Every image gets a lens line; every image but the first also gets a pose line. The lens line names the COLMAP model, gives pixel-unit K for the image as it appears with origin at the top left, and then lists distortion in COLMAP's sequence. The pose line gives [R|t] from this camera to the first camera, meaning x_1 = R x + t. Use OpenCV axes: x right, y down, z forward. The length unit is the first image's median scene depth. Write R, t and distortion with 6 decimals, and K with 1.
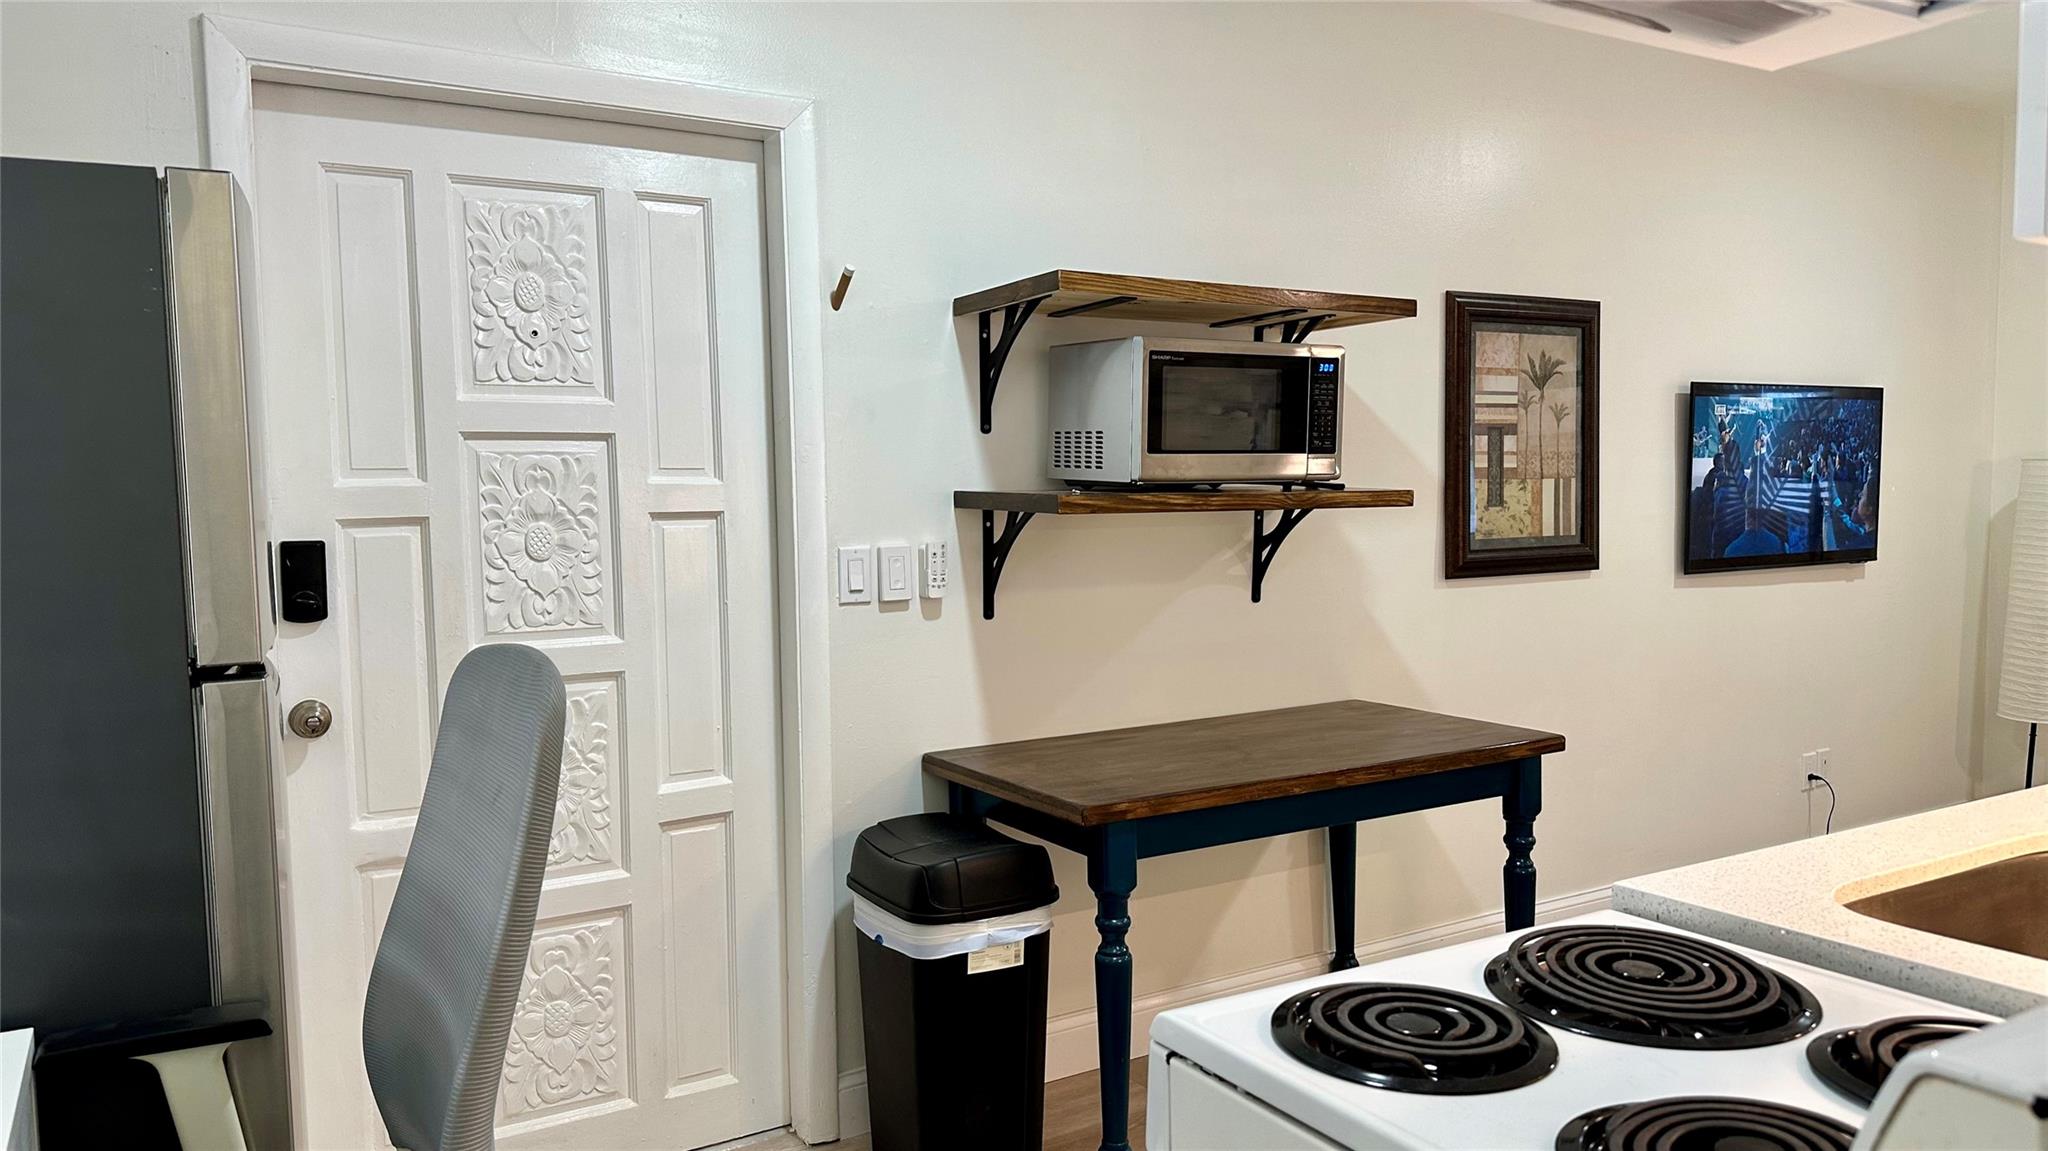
lens RADIAL K [[1422.6, 0, 1028.4], [0, 1422.6, 581.8], [0, 0, 1]] dist [0.151996, -0.201284]
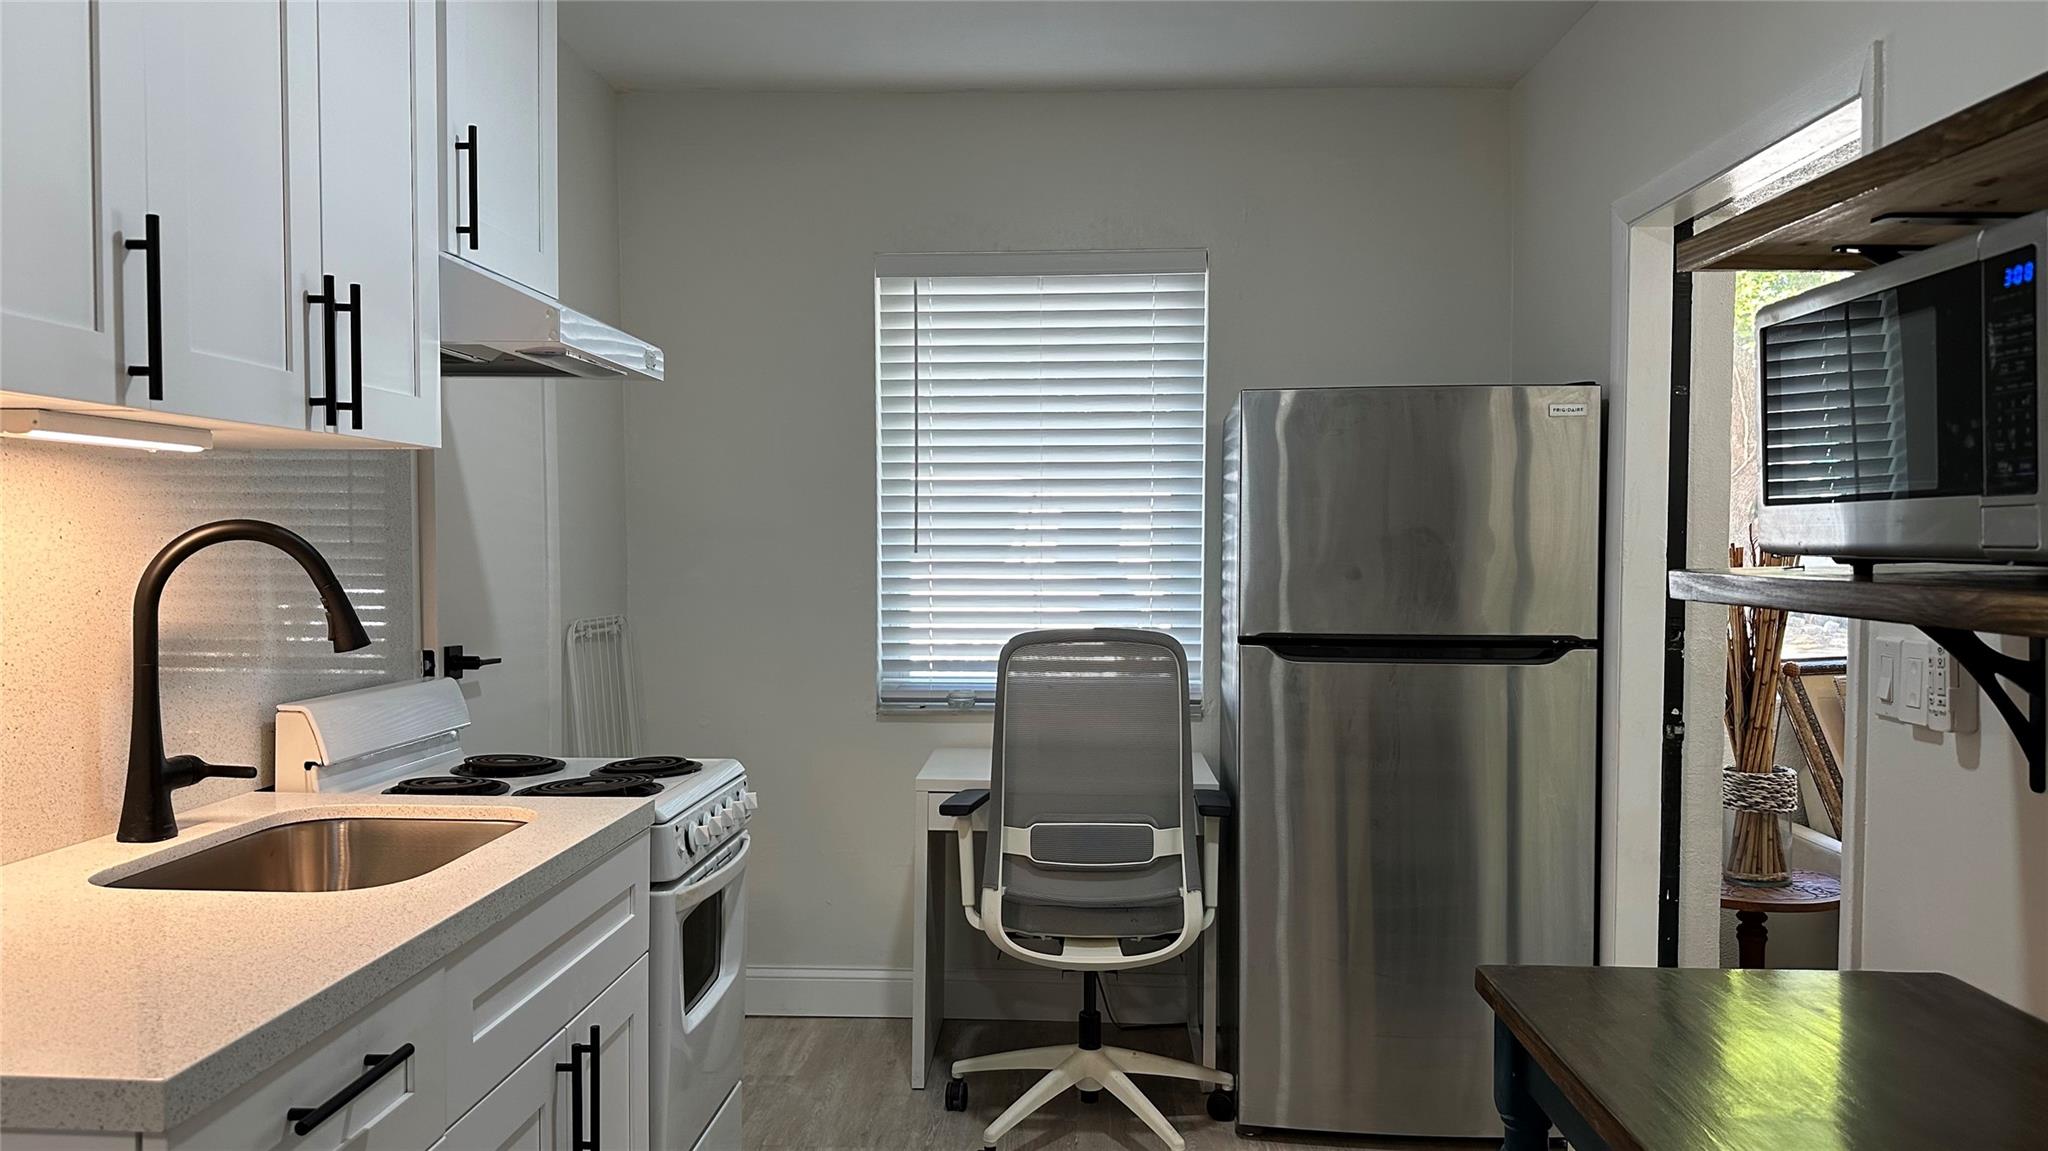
lens RADIAL K [[1422.6, 0, 1028.4], [0, 1422.6, 581.8], [0, 0, 1]] dist [0.151996, -0.201284]
pose [[-0.559365, 0.038880, -0.828009, 0.689521], [-0.047320, 0.995773, 0.078725, -0.086898], [0.827569, 0.083218, -0.555161, 1.018579]]
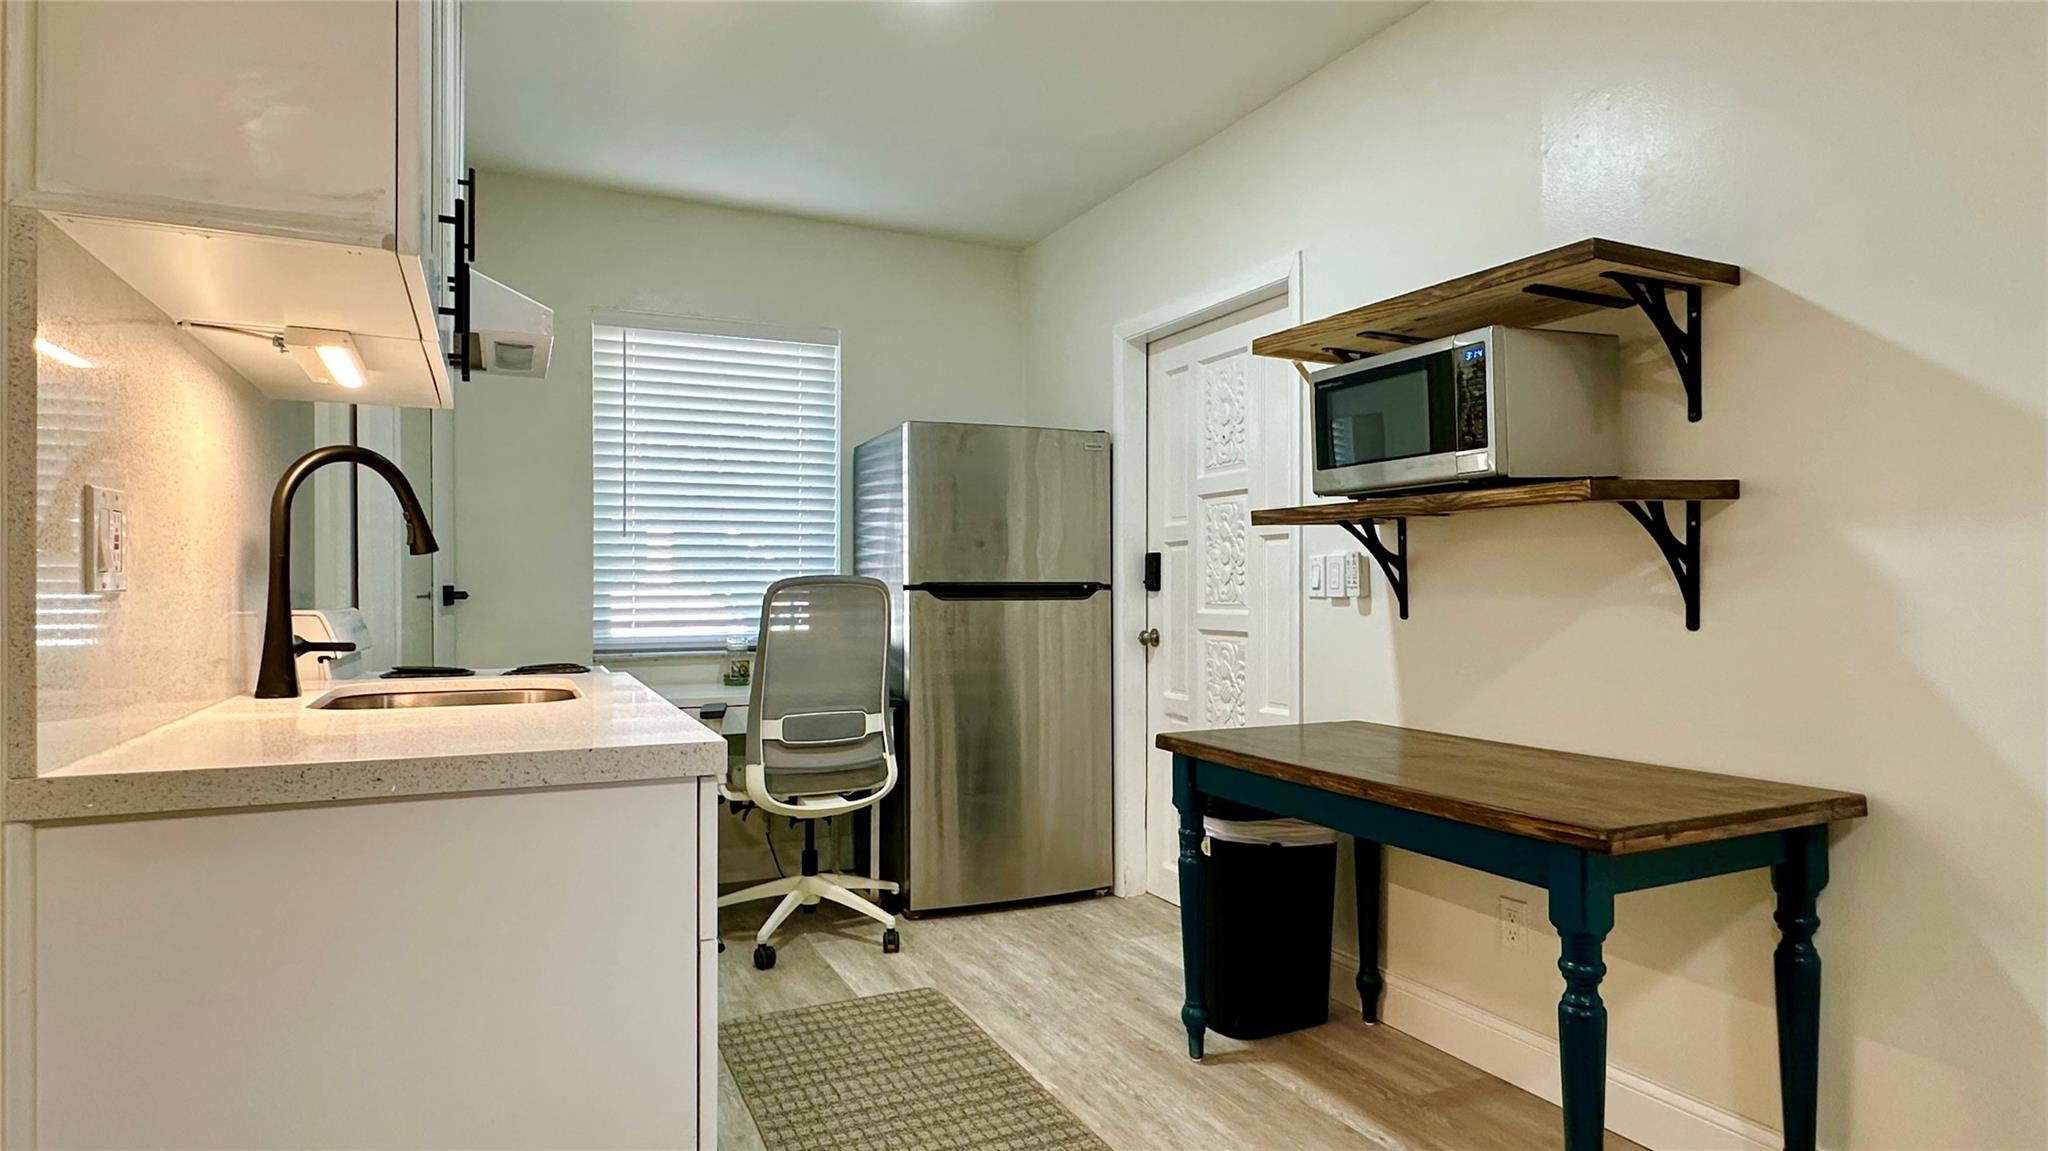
lens RADIAL K [[1111.9, 0, 1015.7], [0, 1111.9, 574.7], [0, 0, 1]] dist [0.002069, -0.001450]
pose [[-0.101041, 0.004647, -0.994871, 0.941127], [-0.059891, 0.998147, 0.010745, -0.000847], [0.993078, 0.060670, -0.100576, 0.800093]]
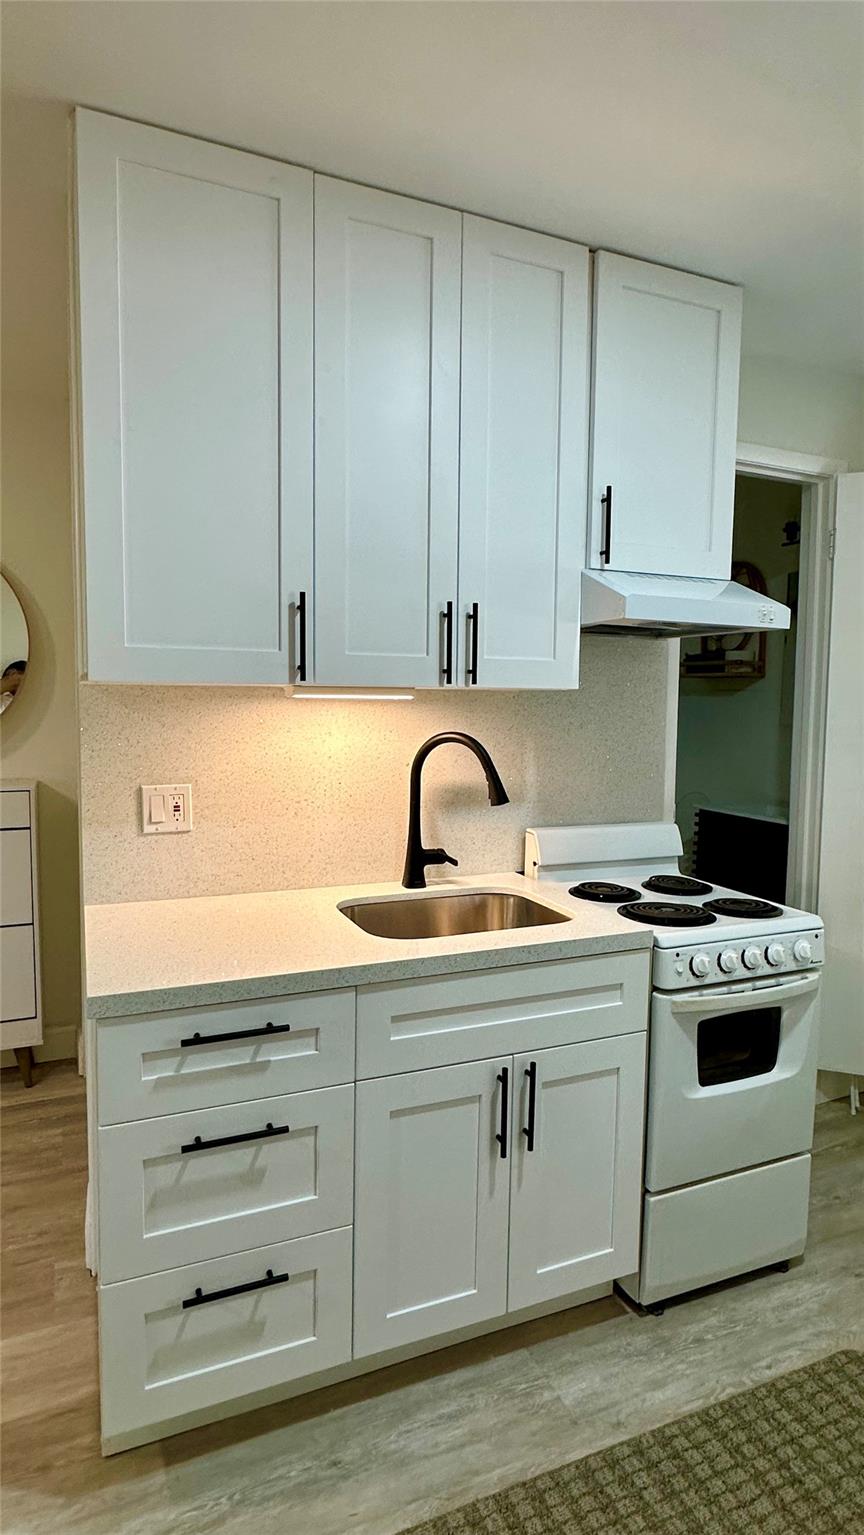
lens RADIAL K [[833.4, 0, 434.4], [0, 833.4, 763.8], [0, 0, 1]] dist [0.002069, -0.001450]
pose [[-0.992458, -0.008276, 0.122304, 0.264706], [0.008992, 0.990115, 0.139966, -0.120288], [-0.122254, 0.140010, -0.982574, 1.071326]]
